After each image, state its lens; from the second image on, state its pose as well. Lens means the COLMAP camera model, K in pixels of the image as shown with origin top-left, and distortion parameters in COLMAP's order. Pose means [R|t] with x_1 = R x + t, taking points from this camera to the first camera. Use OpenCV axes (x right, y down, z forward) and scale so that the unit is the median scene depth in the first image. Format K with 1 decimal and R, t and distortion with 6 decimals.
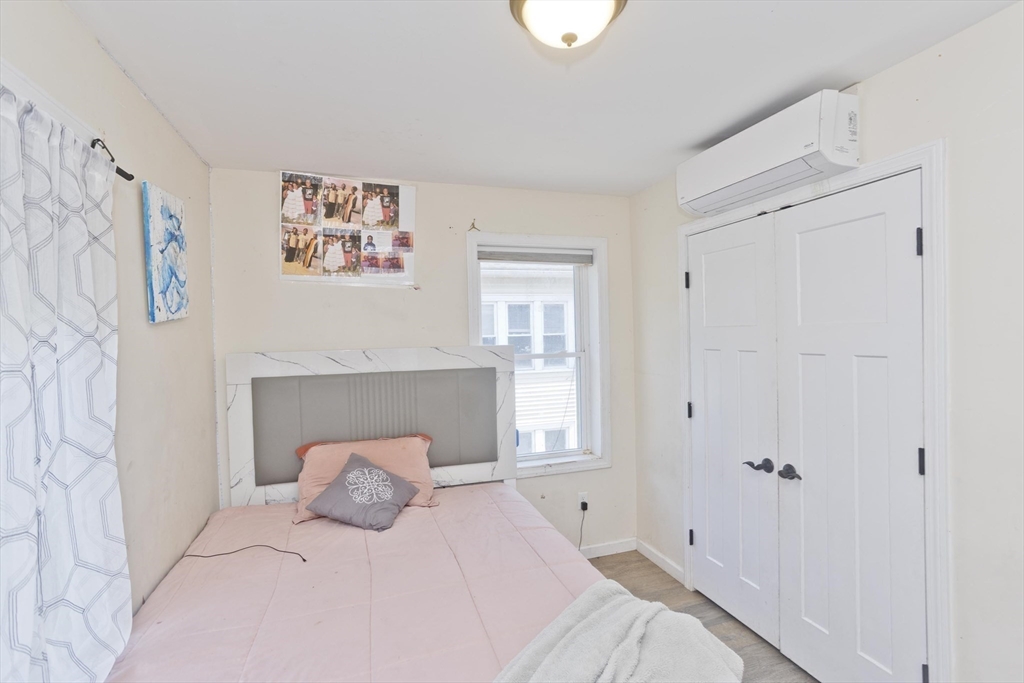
lens RADIAL K [[491.8, 0, 512.9], [0, 491.8, 337.7], [0, 0, 1]] dist [-0.059002, 0.032050]
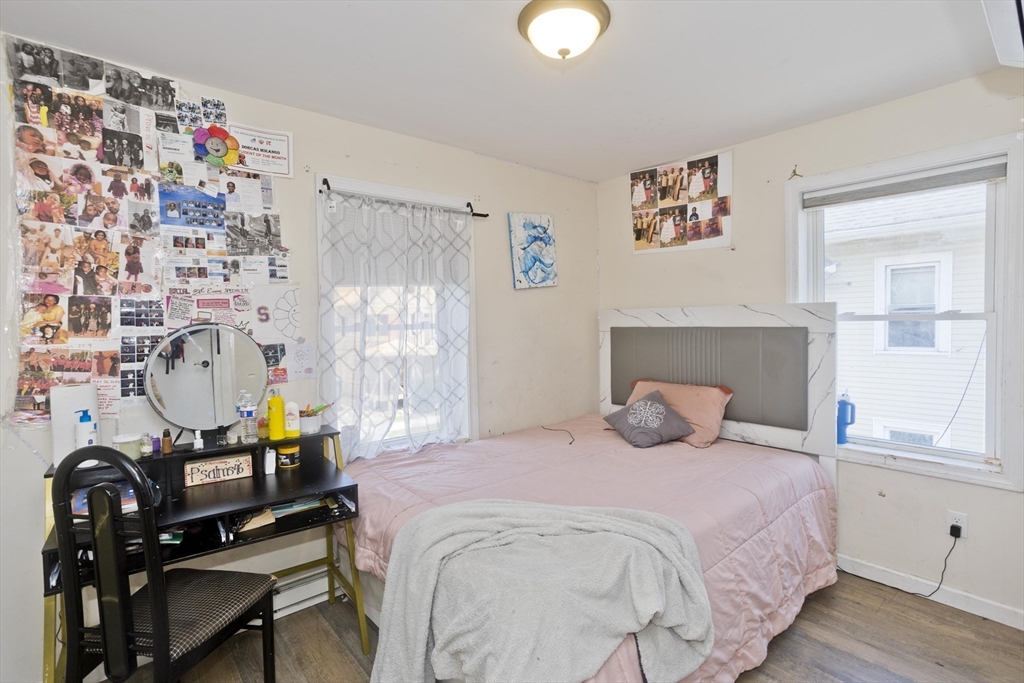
lens RADIAL K [[491.8, 0, 512.9], [0, 491.8, 337.7], [0, 0, 1]] dist [-0.059002, 0.032050]
pose [[0.375485, 0.050276, -0.925464, 0.621604], [0.001611, 0.998491, 0.054897, 0.031859], [0.926827, -0.022104, 0.374838, 0.180637]]
